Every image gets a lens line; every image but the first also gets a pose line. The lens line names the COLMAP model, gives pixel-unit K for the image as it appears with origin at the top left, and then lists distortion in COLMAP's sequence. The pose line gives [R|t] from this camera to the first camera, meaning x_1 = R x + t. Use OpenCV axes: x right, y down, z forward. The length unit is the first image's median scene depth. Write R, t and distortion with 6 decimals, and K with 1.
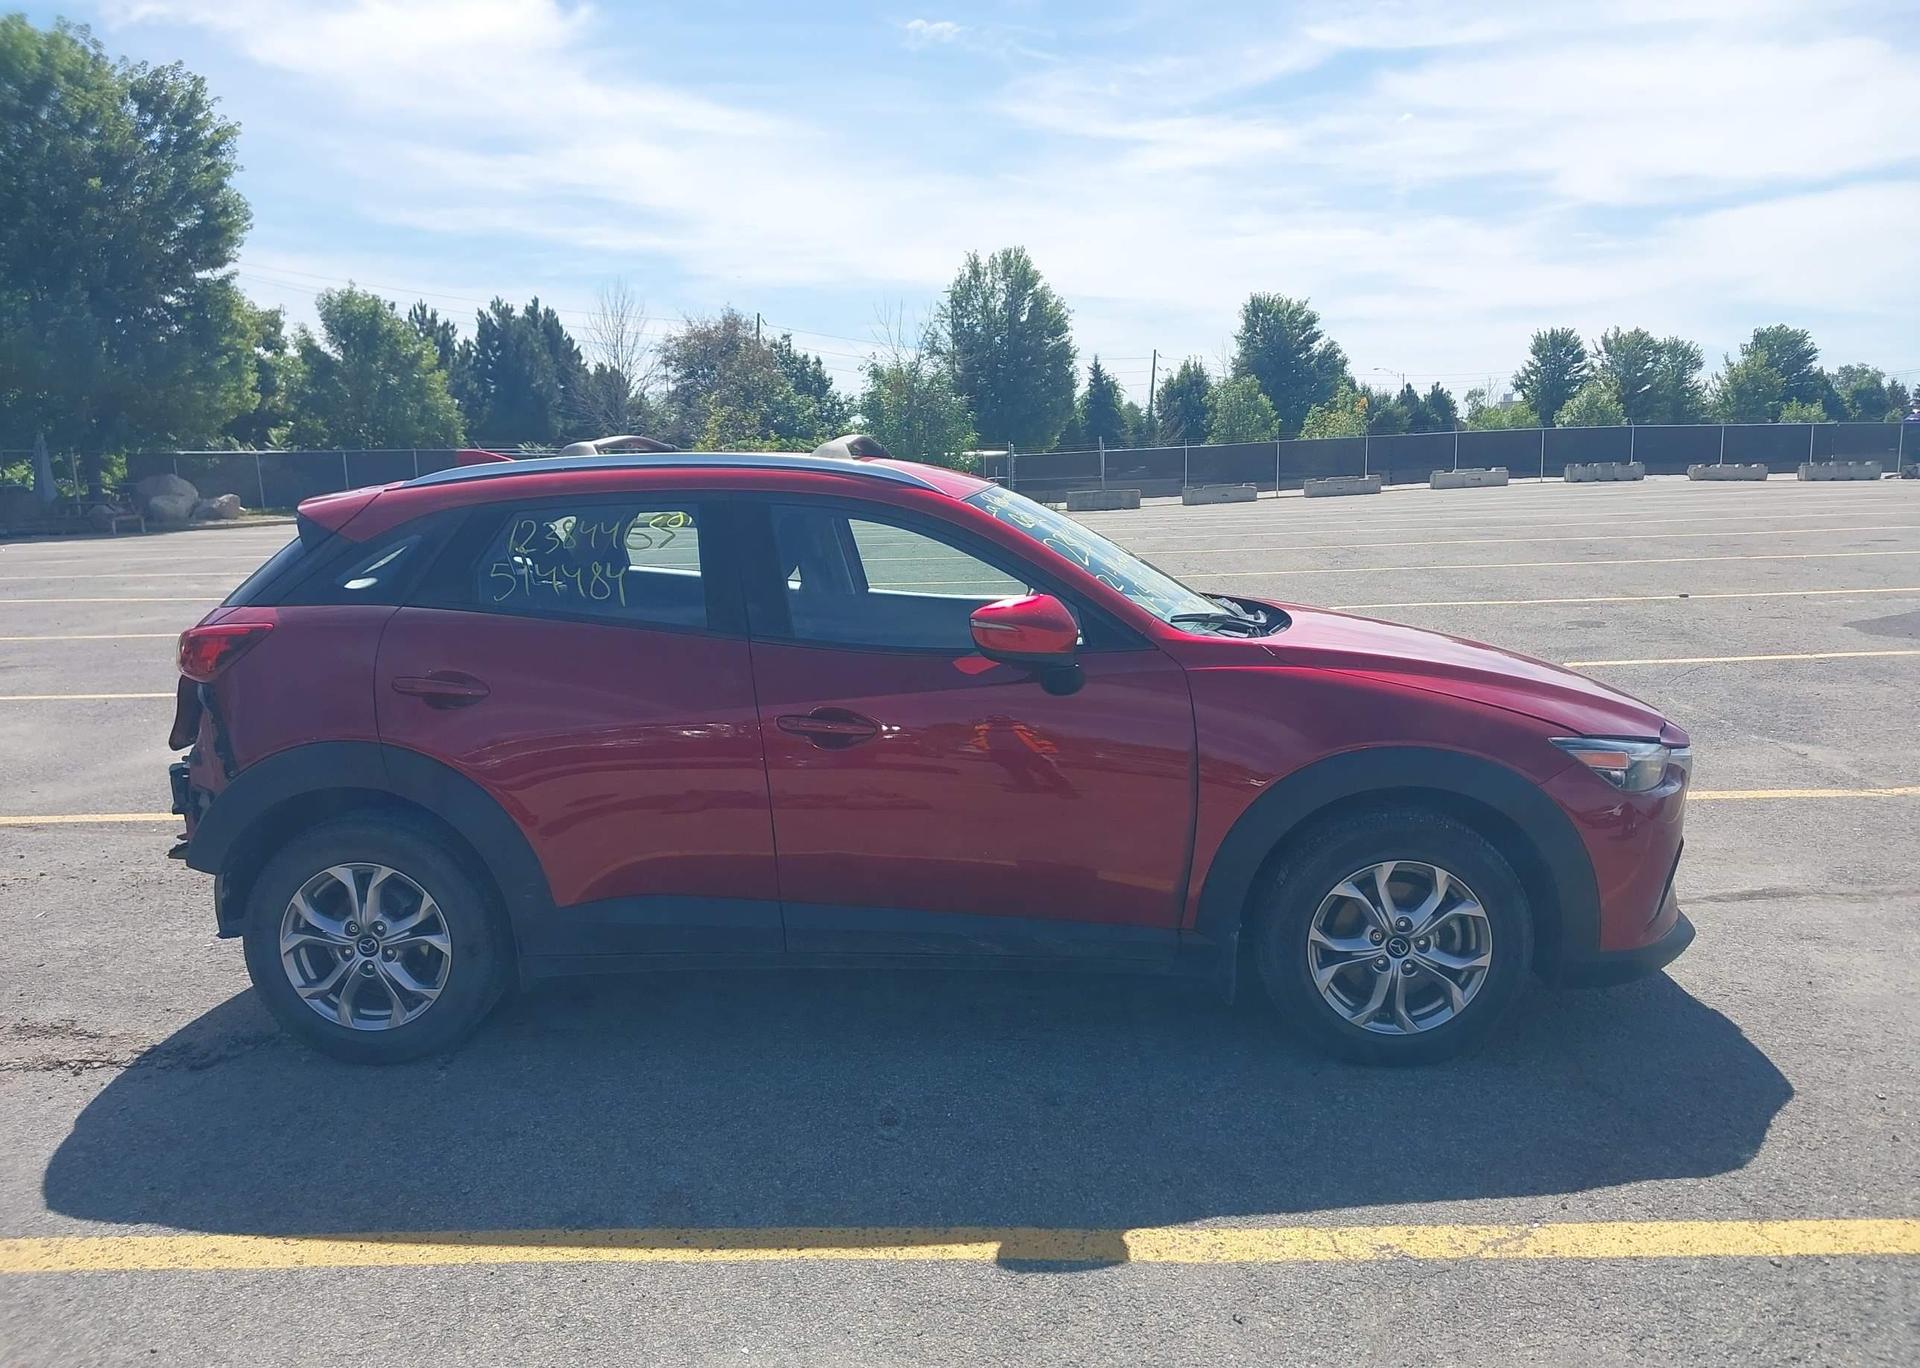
lens RADIAL K [[1520.3, 0, 965.2], [0, 1520.3, 732.1], [0, 0, 1]] dist [0.021341, -0.028785]
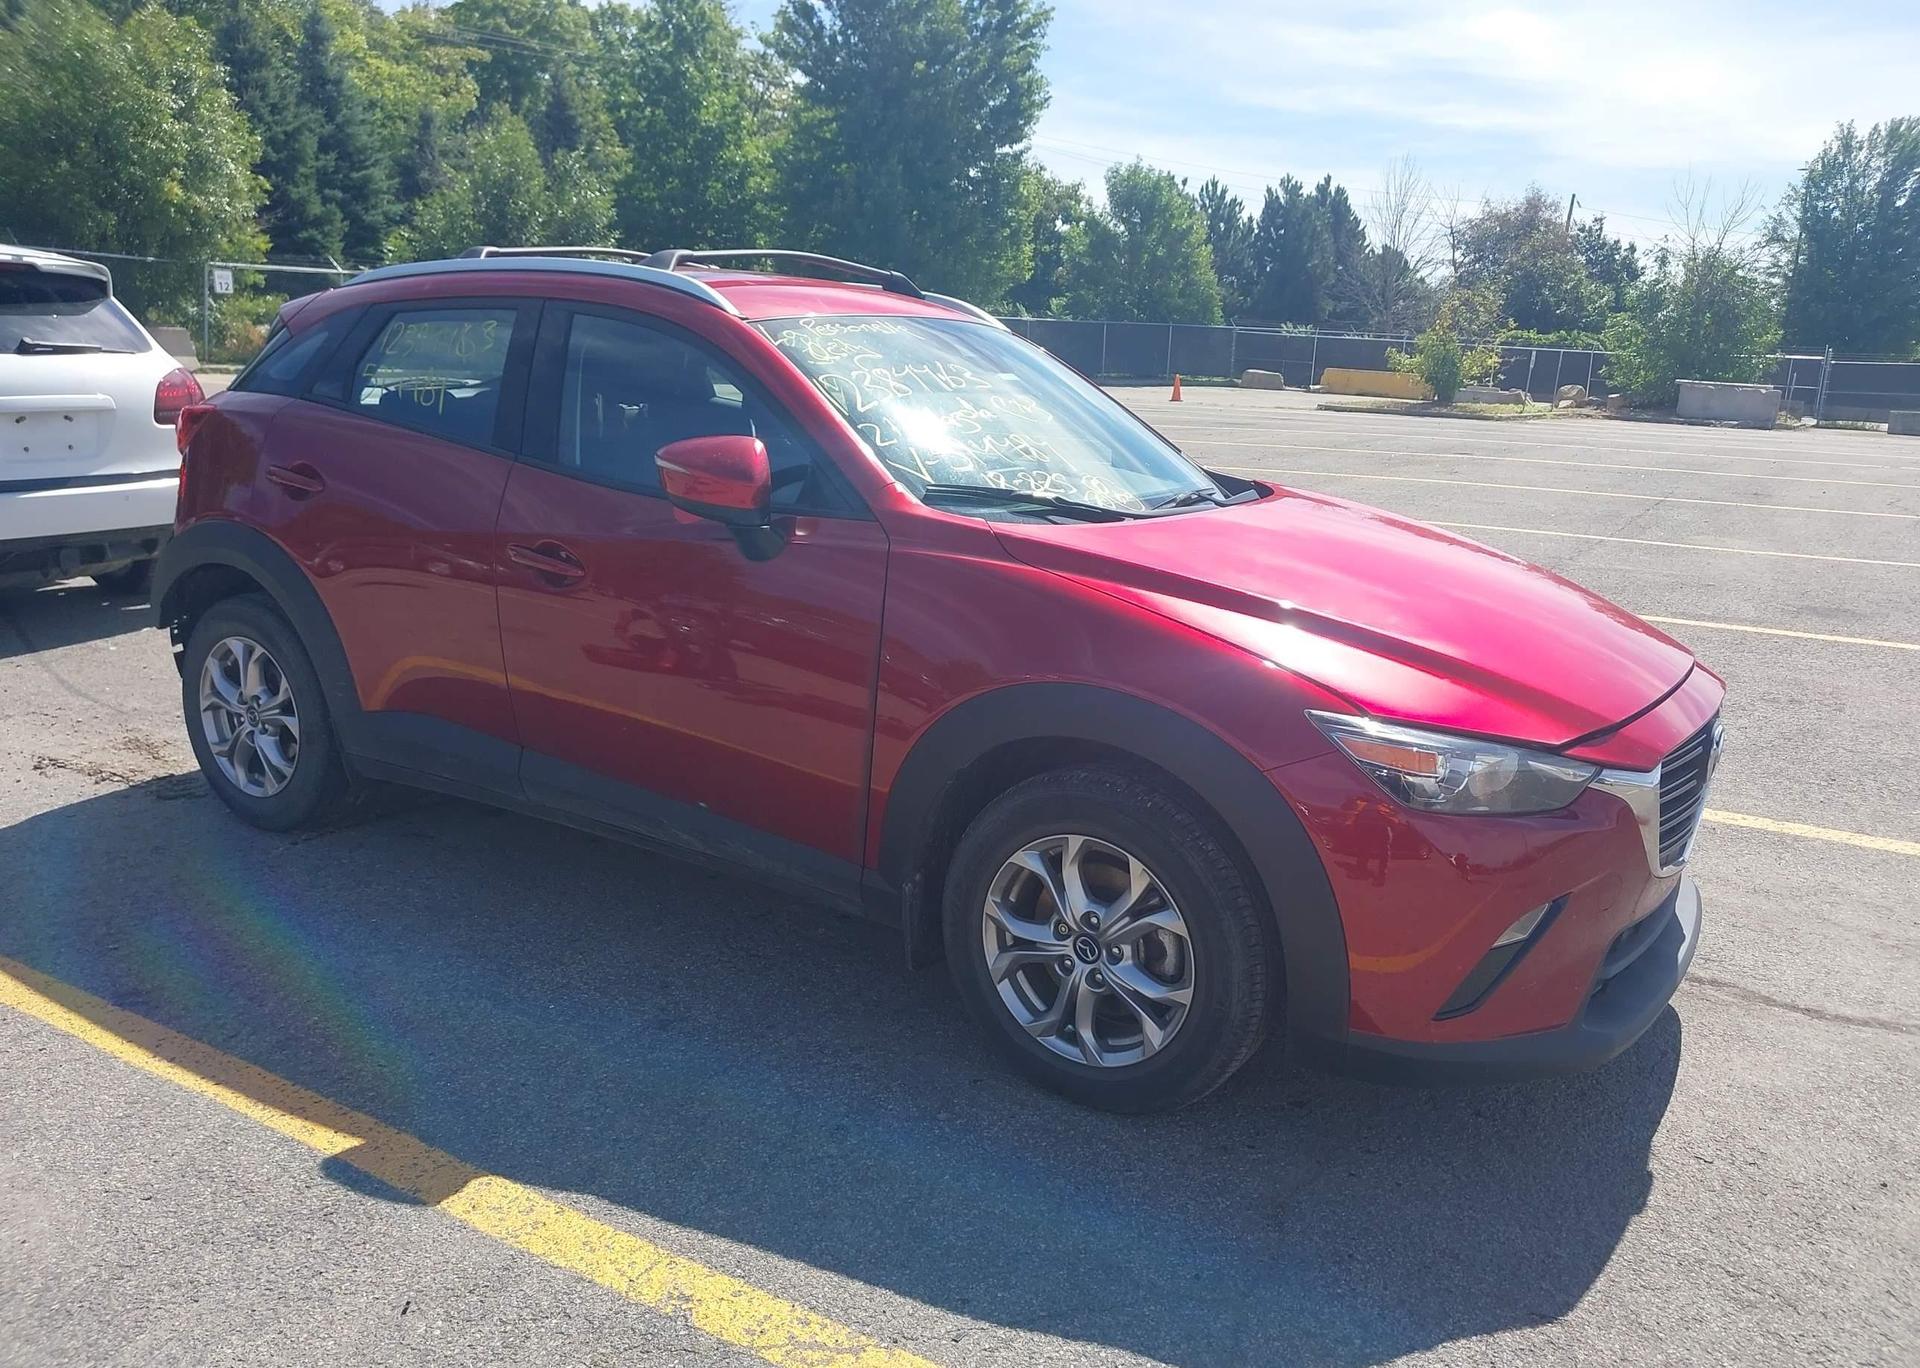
lens RADIAL K [[1520.3, 0, 954.6], [0, 1520.3, 701.4], [0, 0, 1]] dist [0.021341, -0.028785]
pose [[0.865675, 0.168263, -0.471481, 0.482753], [-0.143538, 0.985704, 0.088232, -0.031418], [0.479587, -0.008704, 0.877451, 0.268963]]
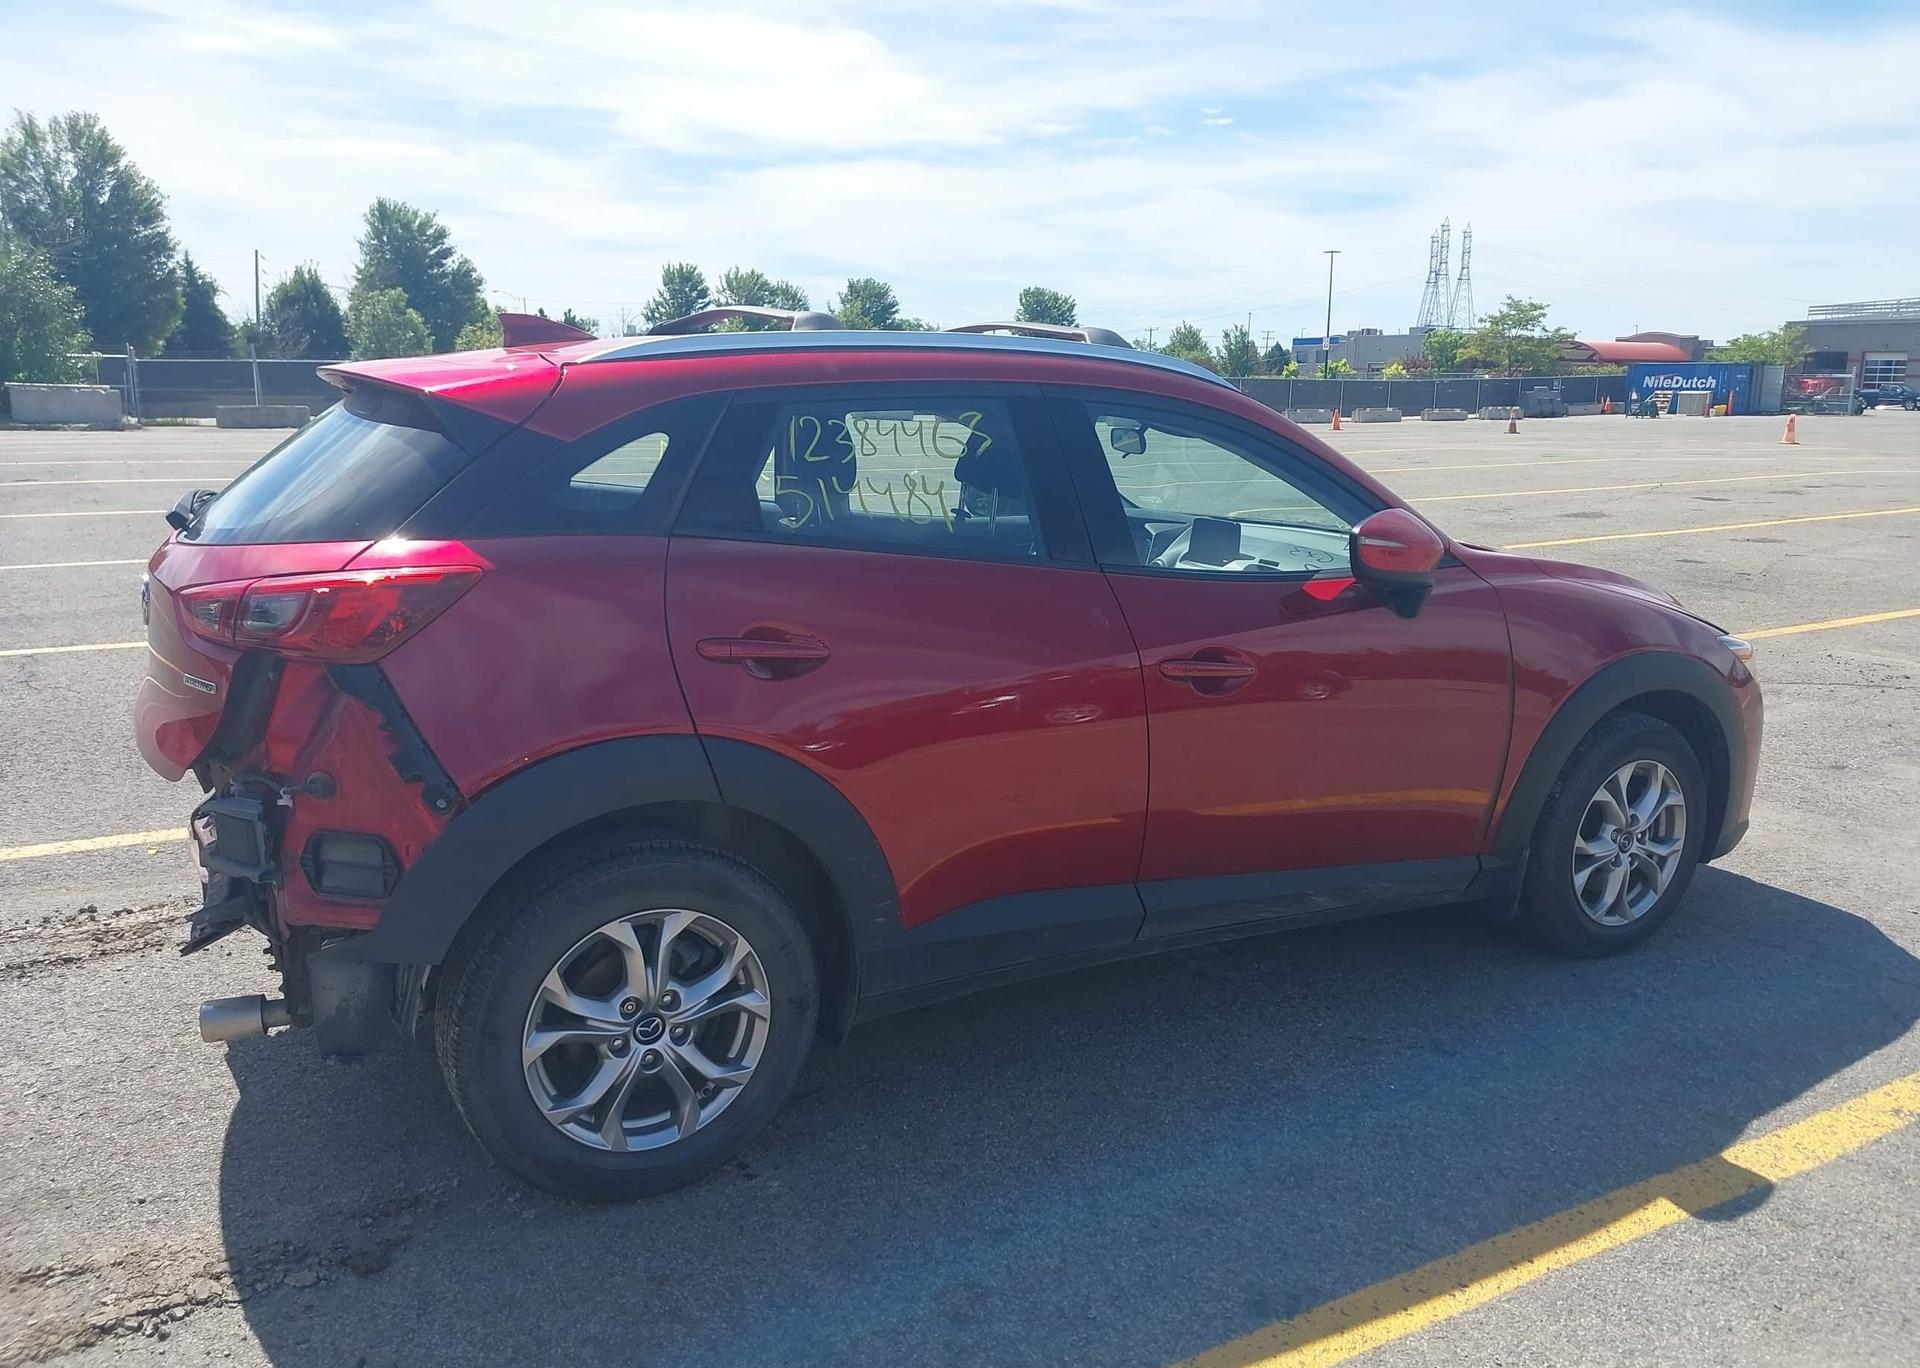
lens RADIAL K [[1520.3, 0, 985.7], [0, 1520.3, 725.0], [0, 0, 1]] dist [0.021341, -0.028785]
pose [[0.836598, -0.082508, 0.541569, -0.565205], [0.060173, 0.996451, 0.058857, -0.025590], [-0.544503, -0.016651, 0.838594, 0.306270]]
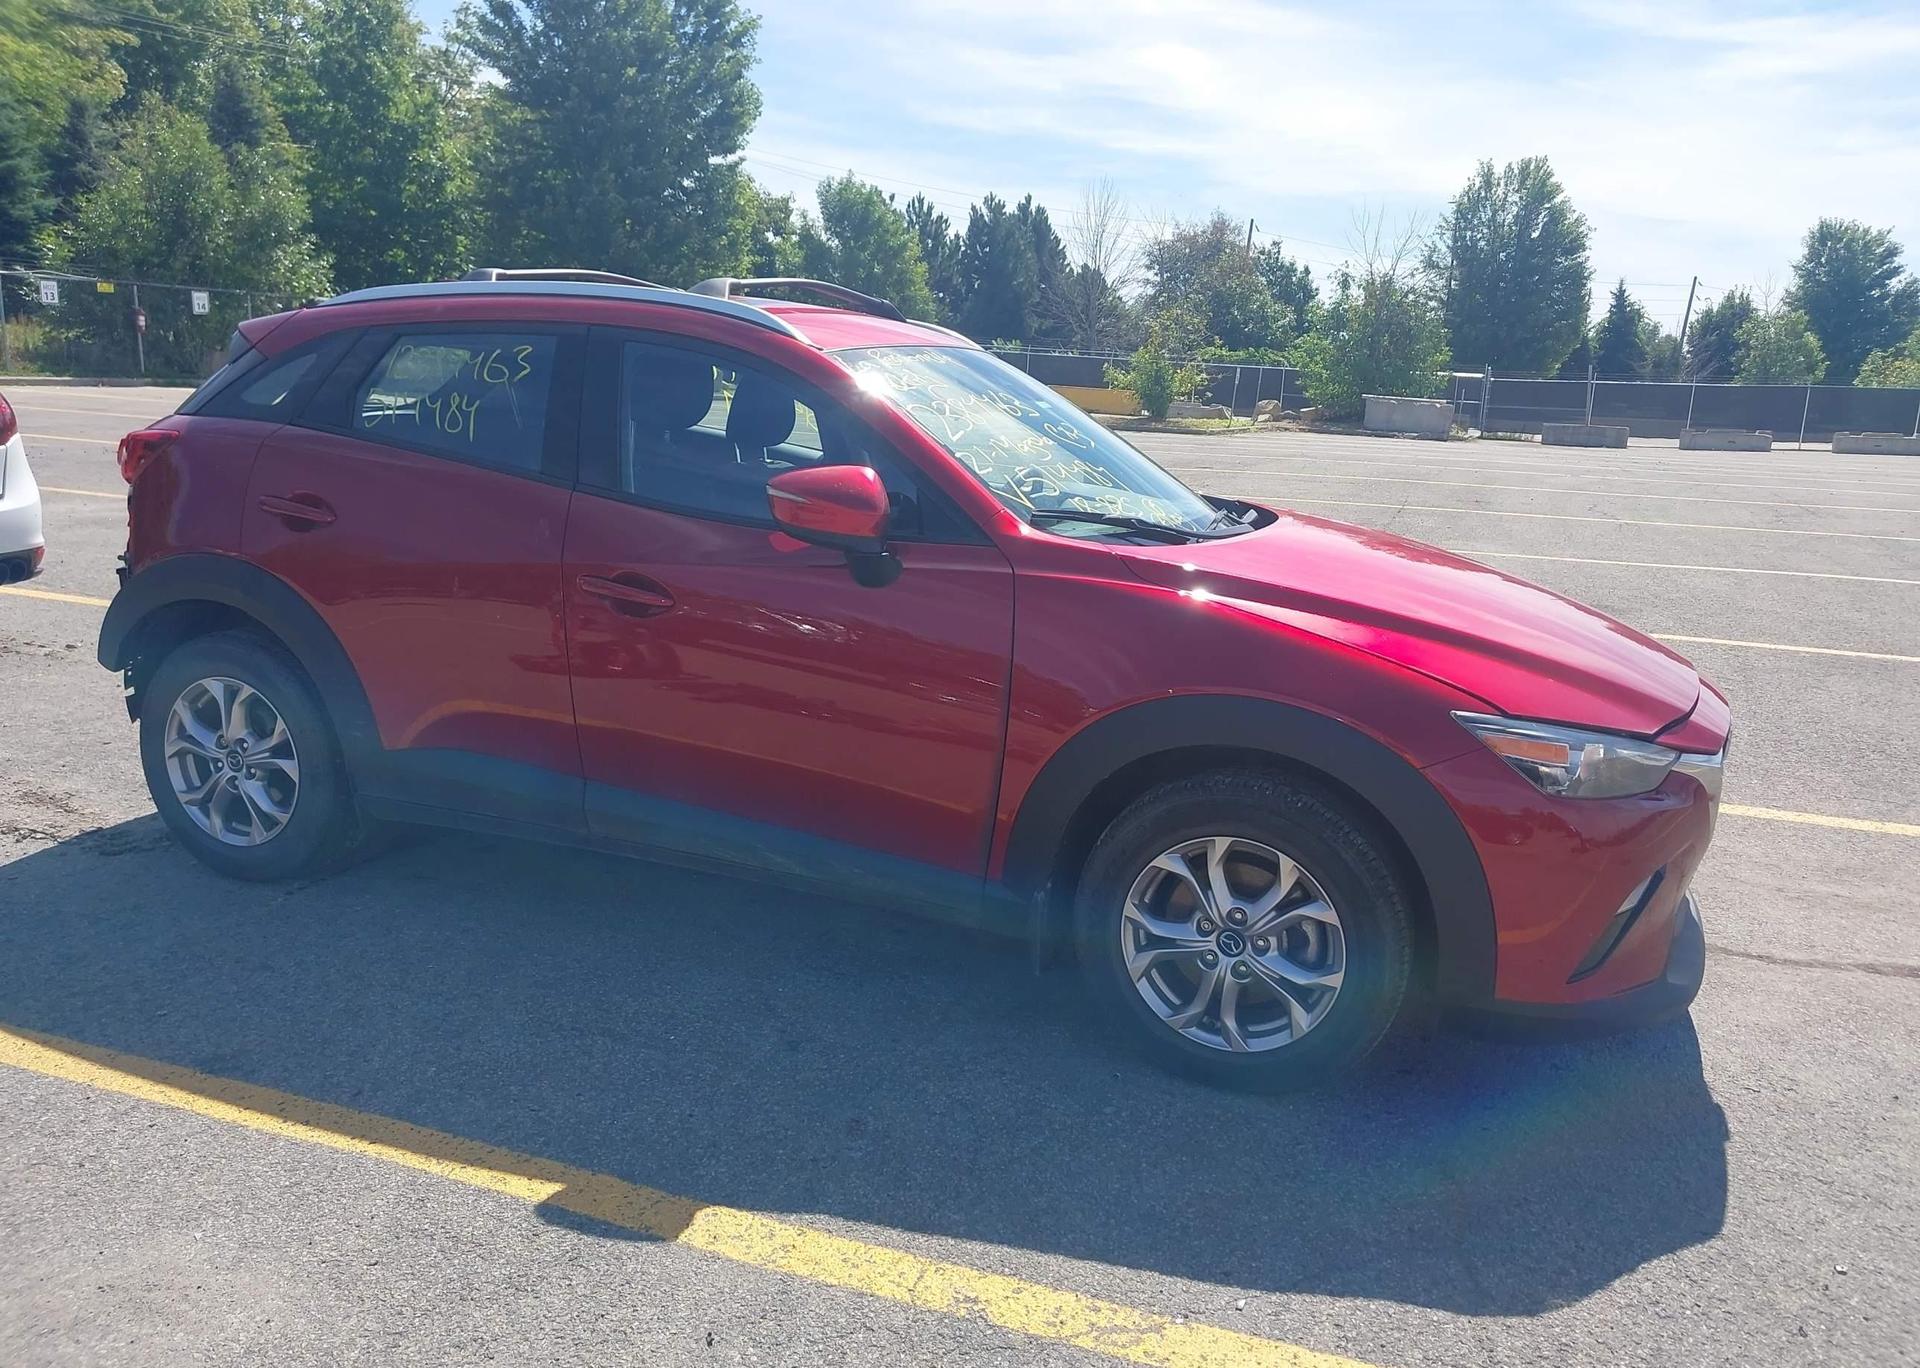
lens RADIAL K [[1520.3, 0, 958.5], [0, 1520.3, 711.4], [0, 0, 1]] dist [0.021341, -0.028785]
pose [[0.945881, 0.133726, -0.295679, 0.317658], [-0.120889, 0.990767, 0.061366, -0.010468], [0.301156, -0.022301, 0.953314, 0.167256]]
